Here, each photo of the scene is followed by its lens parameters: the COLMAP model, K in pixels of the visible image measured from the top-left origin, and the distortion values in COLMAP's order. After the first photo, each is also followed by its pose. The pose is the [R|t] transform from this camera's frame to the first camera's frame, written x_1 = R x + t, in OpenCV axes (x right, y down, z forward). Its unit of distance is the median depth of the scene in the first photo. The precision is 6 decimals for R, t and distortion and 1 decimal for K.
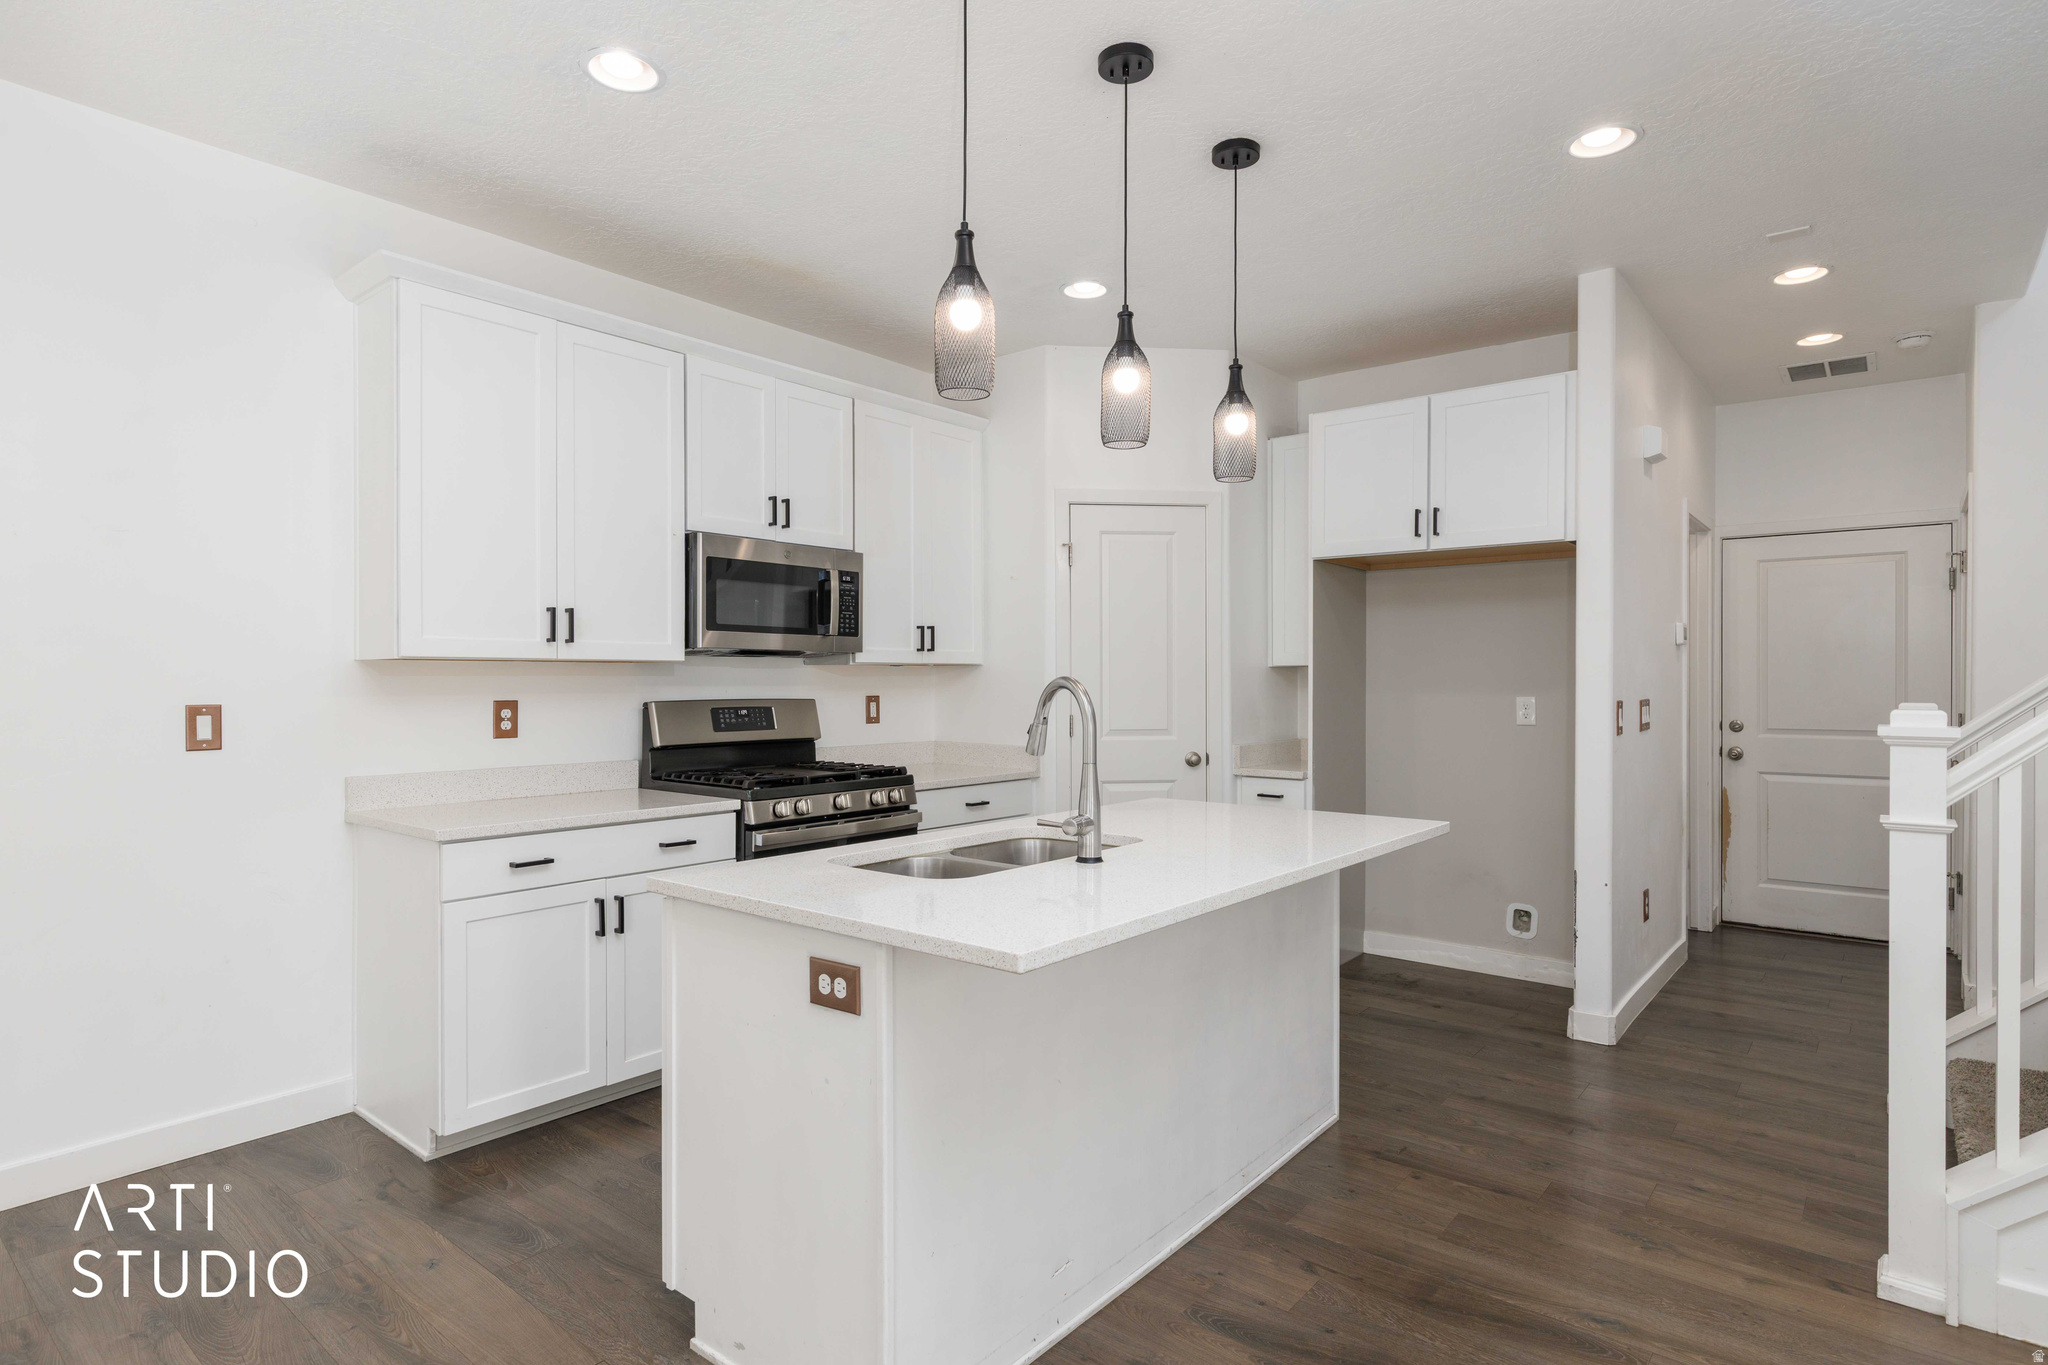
lens RADIAL K [[1068.9, 0, 1020.5], [0, 1068.9, 683.6], [0, 0, 1]] dist [0.006270, -0.000319]
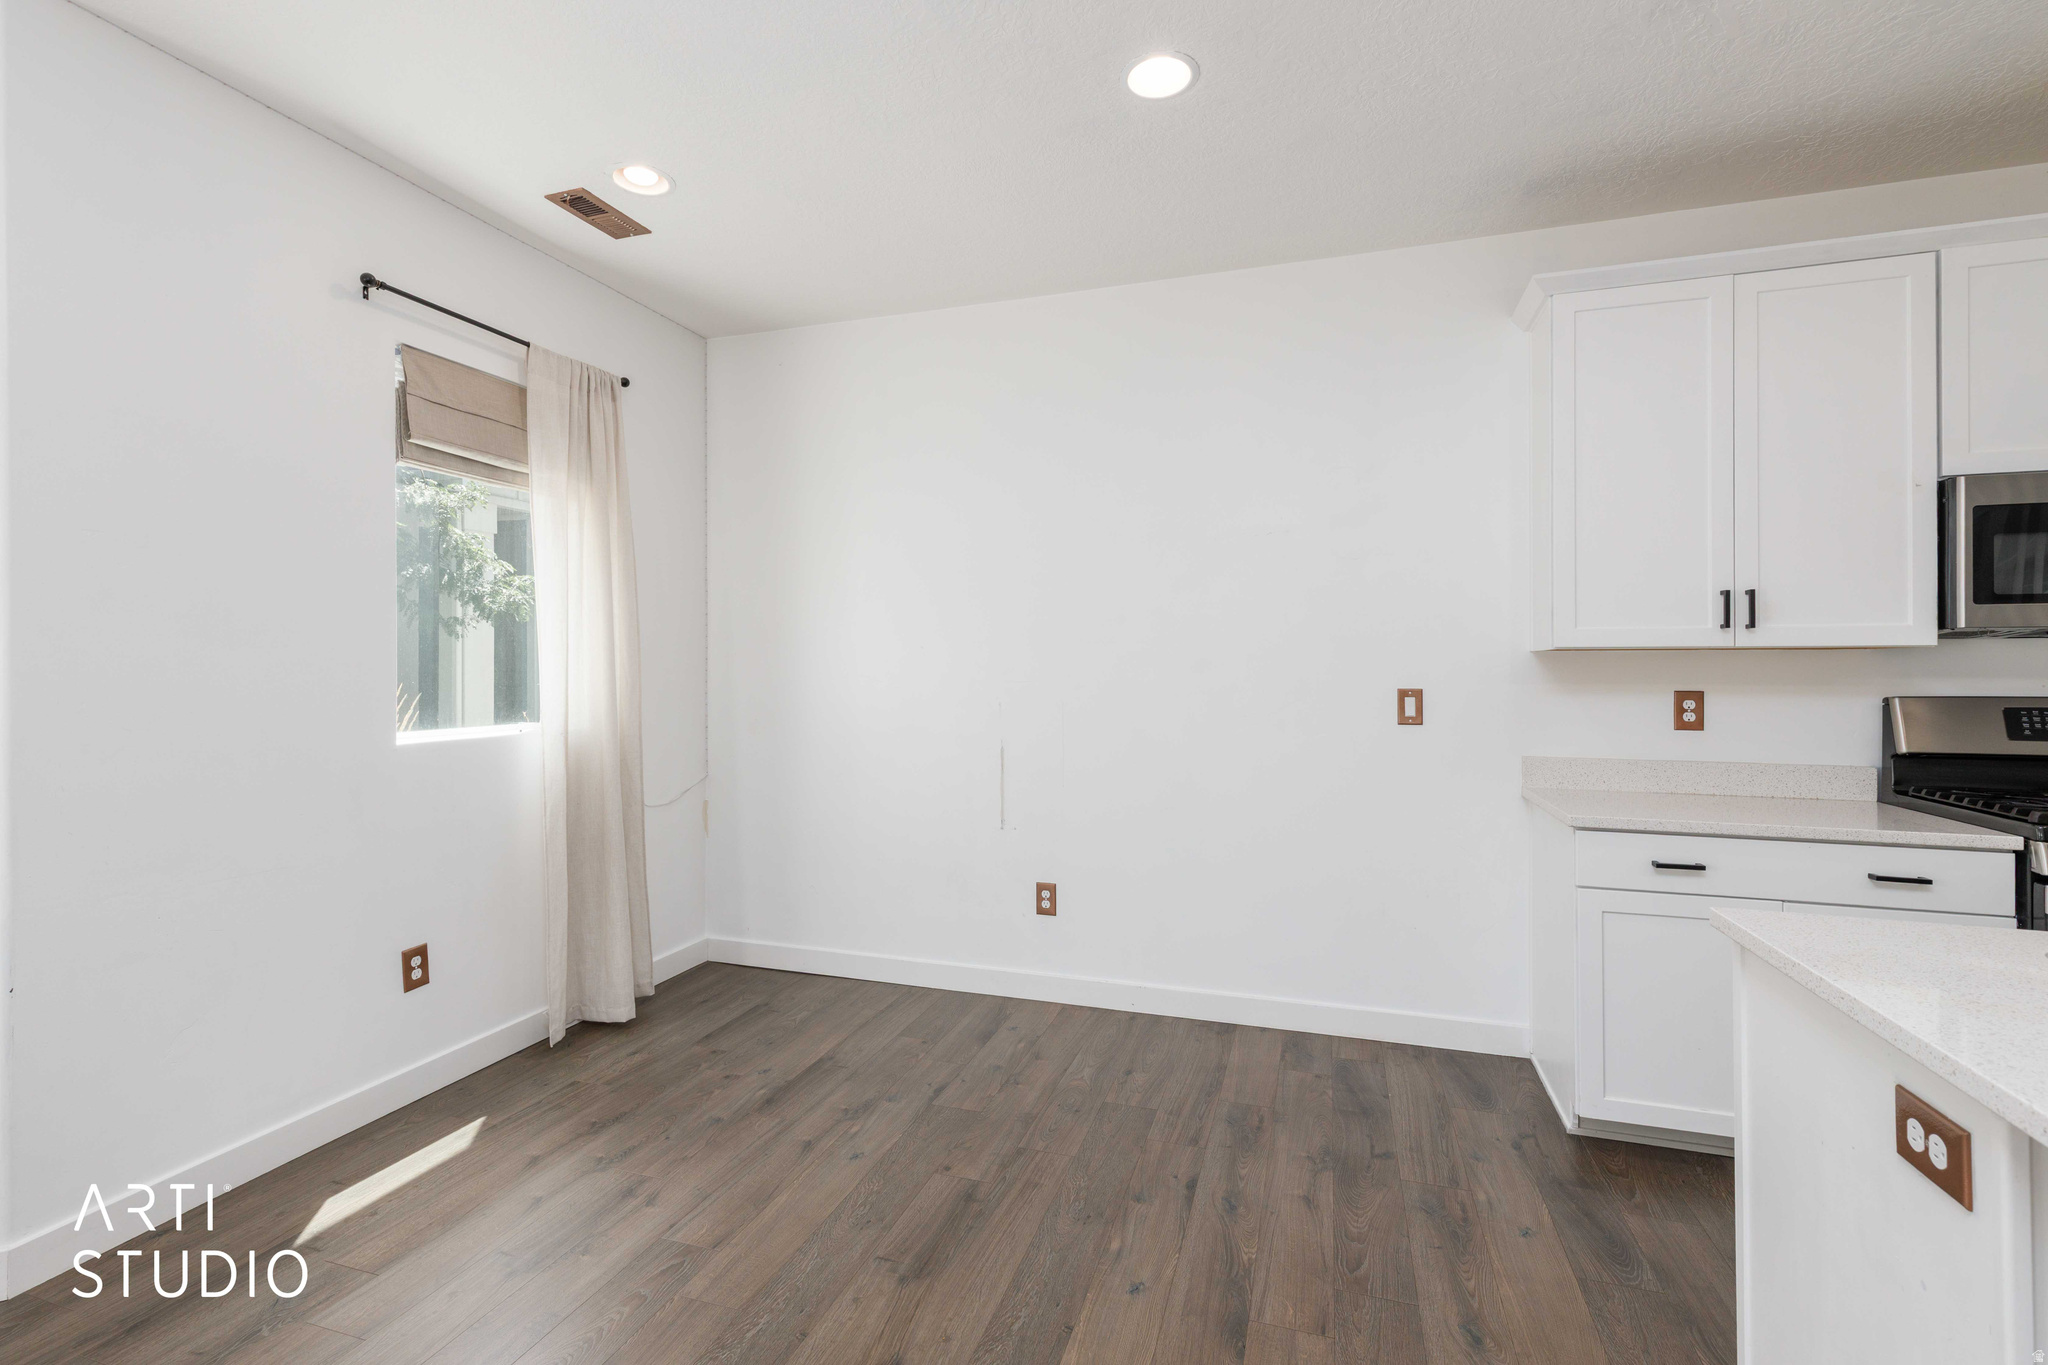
lens RADIAL K [[928.3, 0, 1020.6], [0, 928.3, 660.8], [0, 0, 1]] dist [0.008701, -0.001910]
pose [[0.363152, -0.006749, -0.931705, 0.080455], [-0.004196, 0.999952, -0.008879, -0.001466], [0.931720, 0.007134, 0.363107, 0.144412]]
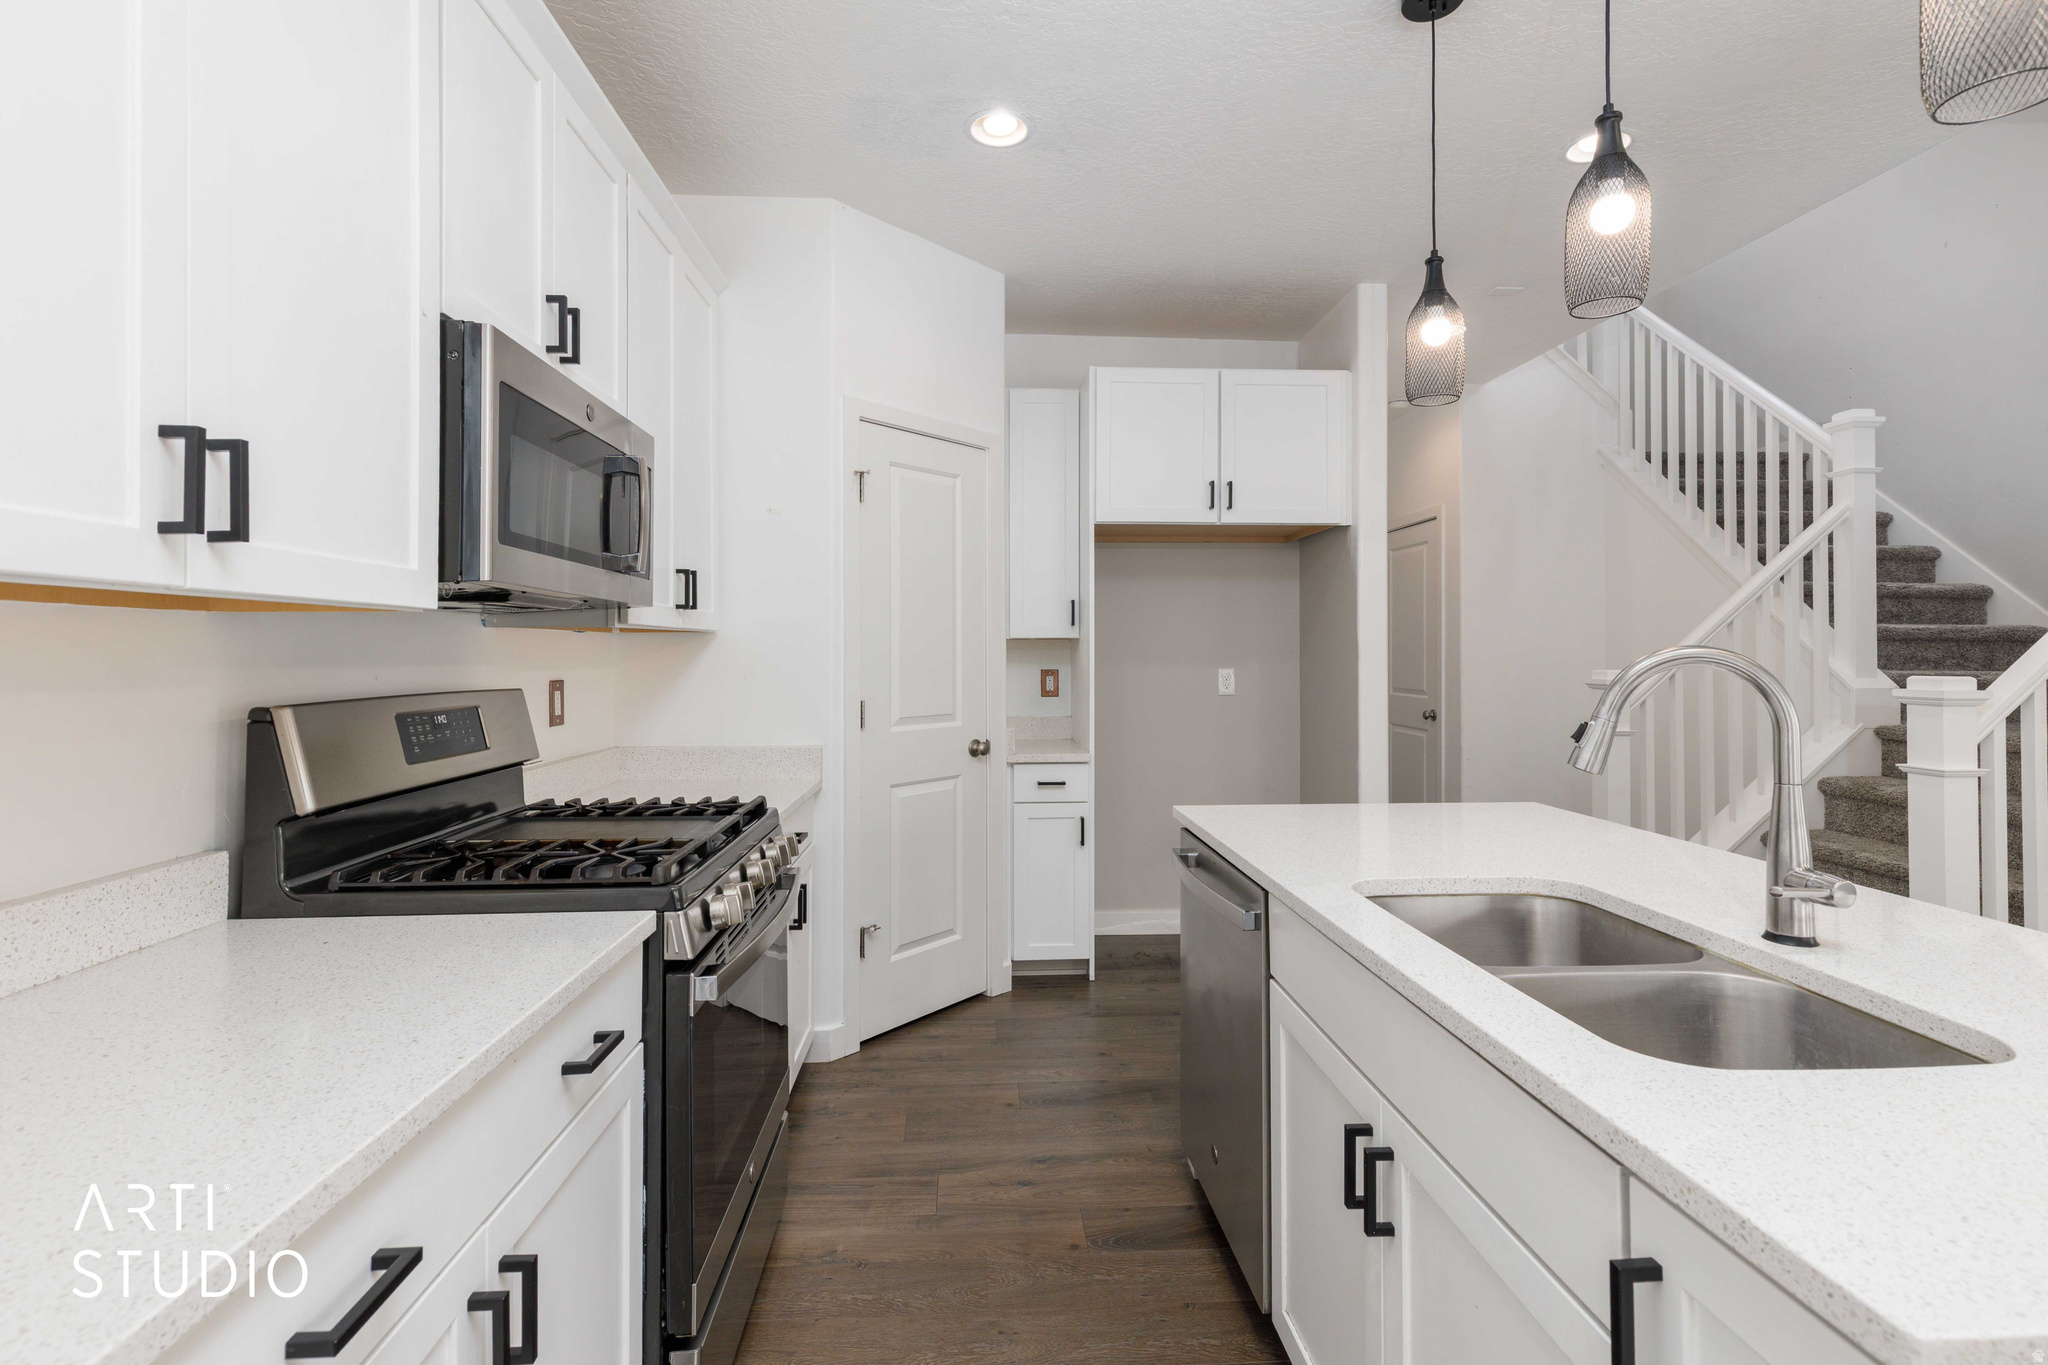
lens RADIAL K [[928.3, 0, 1013.7], [0, 928.3, 640.0], [0, 0, 1]] dist [0.008701, -0.001910]
pose [[0.740569, 0.008504, 0.671927, -0.421690], [0.005575, 0.999808, -0.018799, -0.000572], [-0.671957, 0.017668, 0.740379, 0.599319]]
